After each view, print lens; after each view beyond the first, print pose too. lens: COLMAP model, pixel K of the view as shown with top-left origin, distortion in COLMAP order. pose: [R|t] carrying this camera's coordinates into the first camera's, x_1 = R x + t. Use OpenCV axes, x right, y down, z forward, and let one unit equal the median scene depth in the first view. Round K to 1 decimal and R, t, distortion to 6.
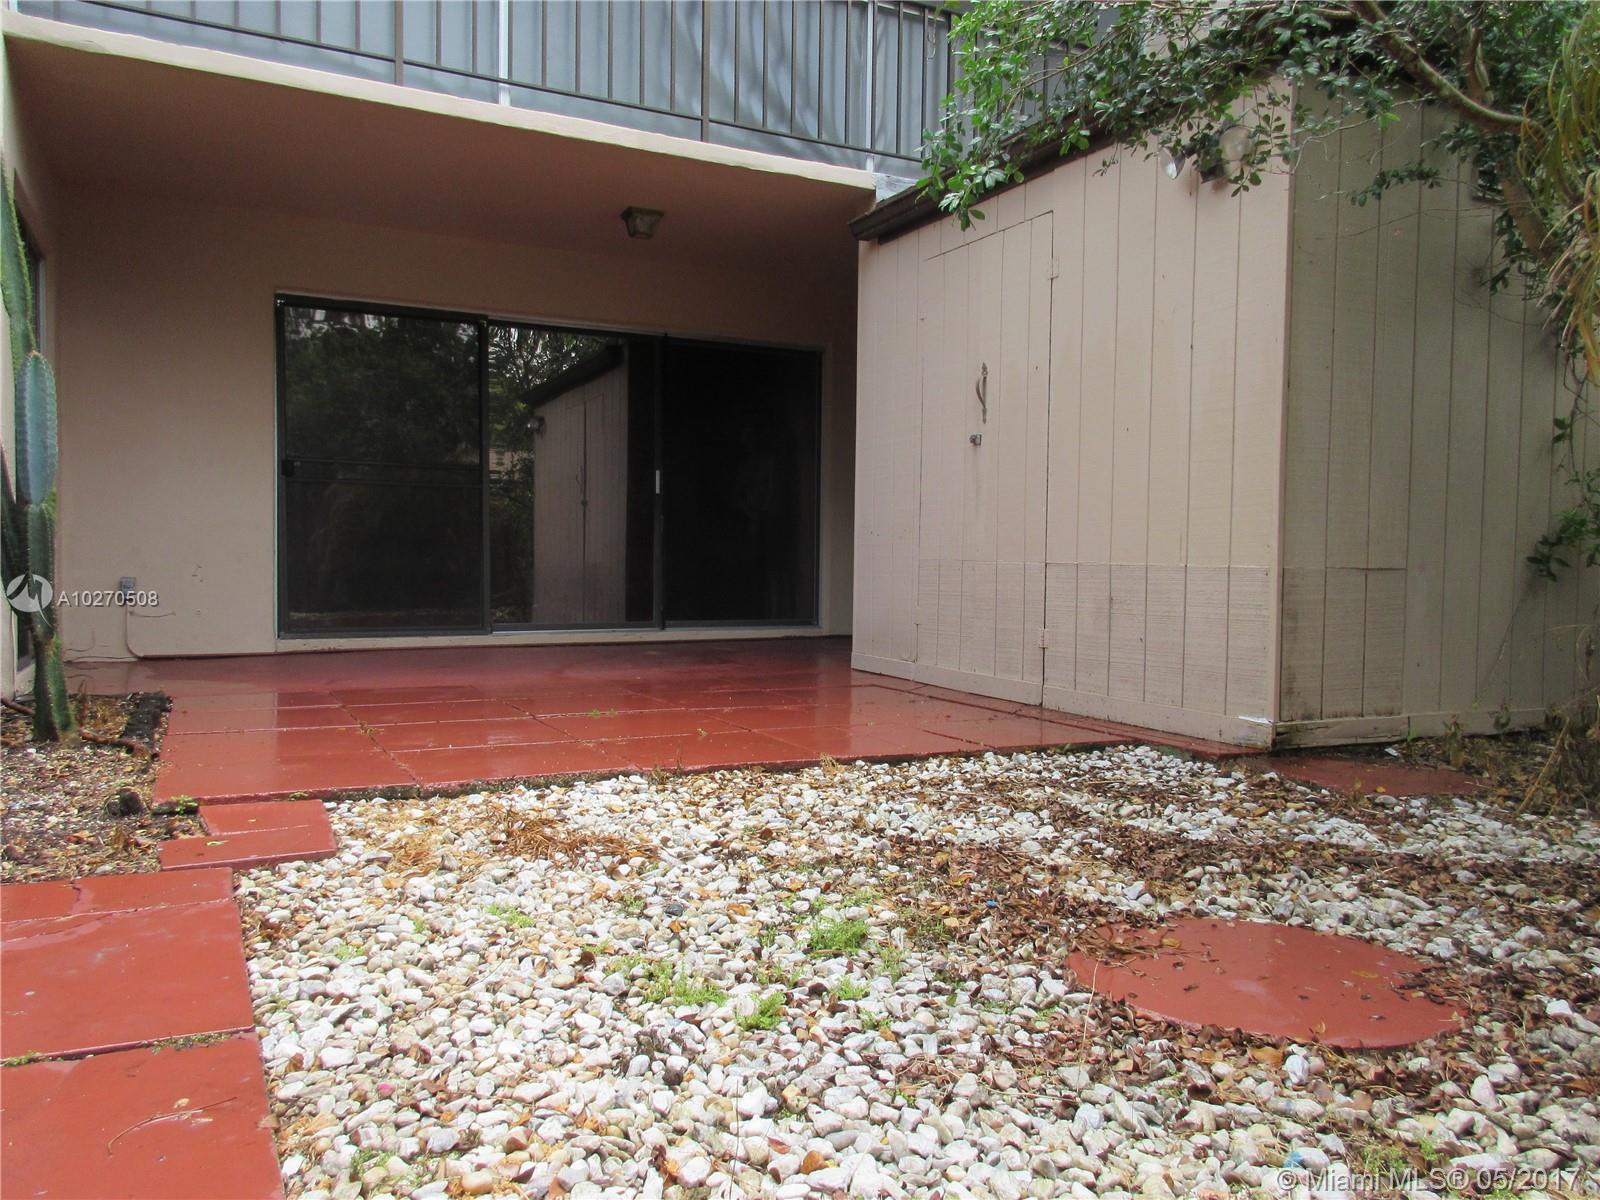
lens RADIAL K [[1205.8, 0, 800.0], [0, 1205.8, 600.0], [0, 0, 1]] dist [0.006463, 0.006090]
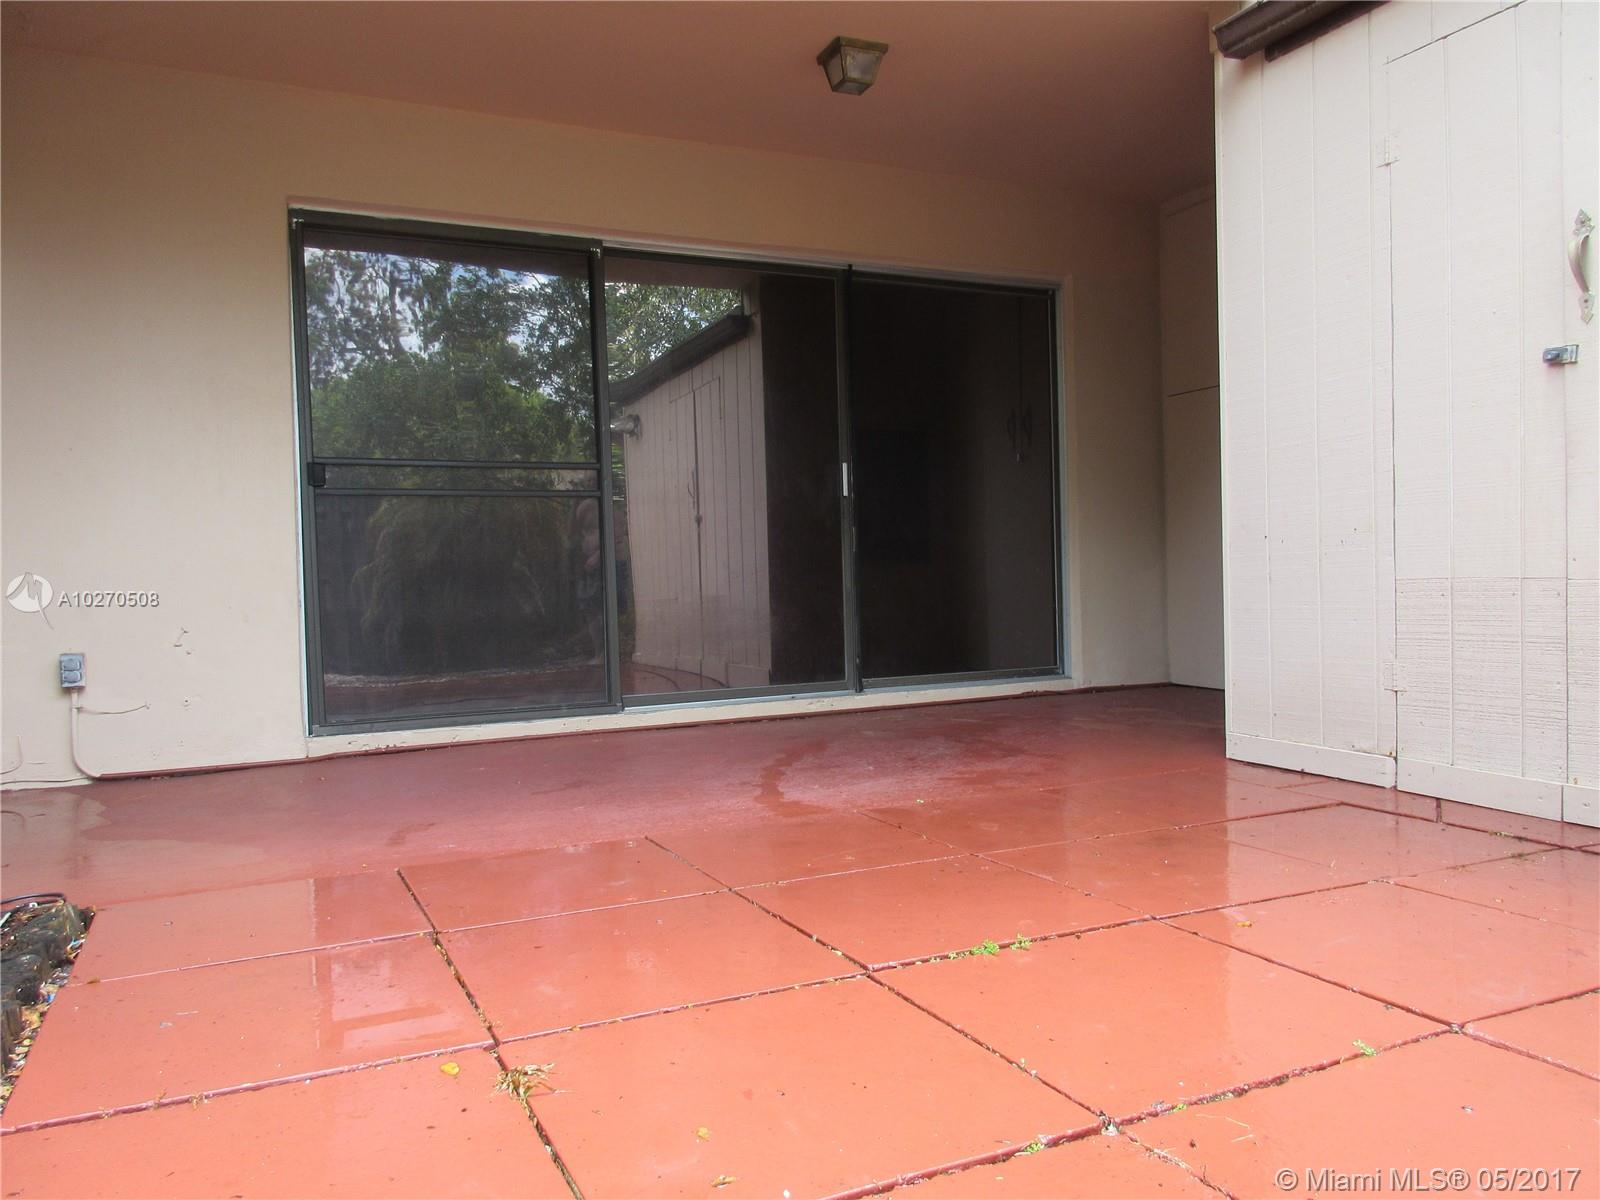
lens RADIAL K [[1205.8, 0, 800.0], [0, 1205.8, 600.0], [0, 0, 1]] dist [0.006463, 0.006090]
pose [[0.998836, -0.038552, -0.028983, -0.128721], [0.038046, 0.999117, -0.017819, -0.017582], [0.029644, 0.016696, 0.999421, 0.313268]]
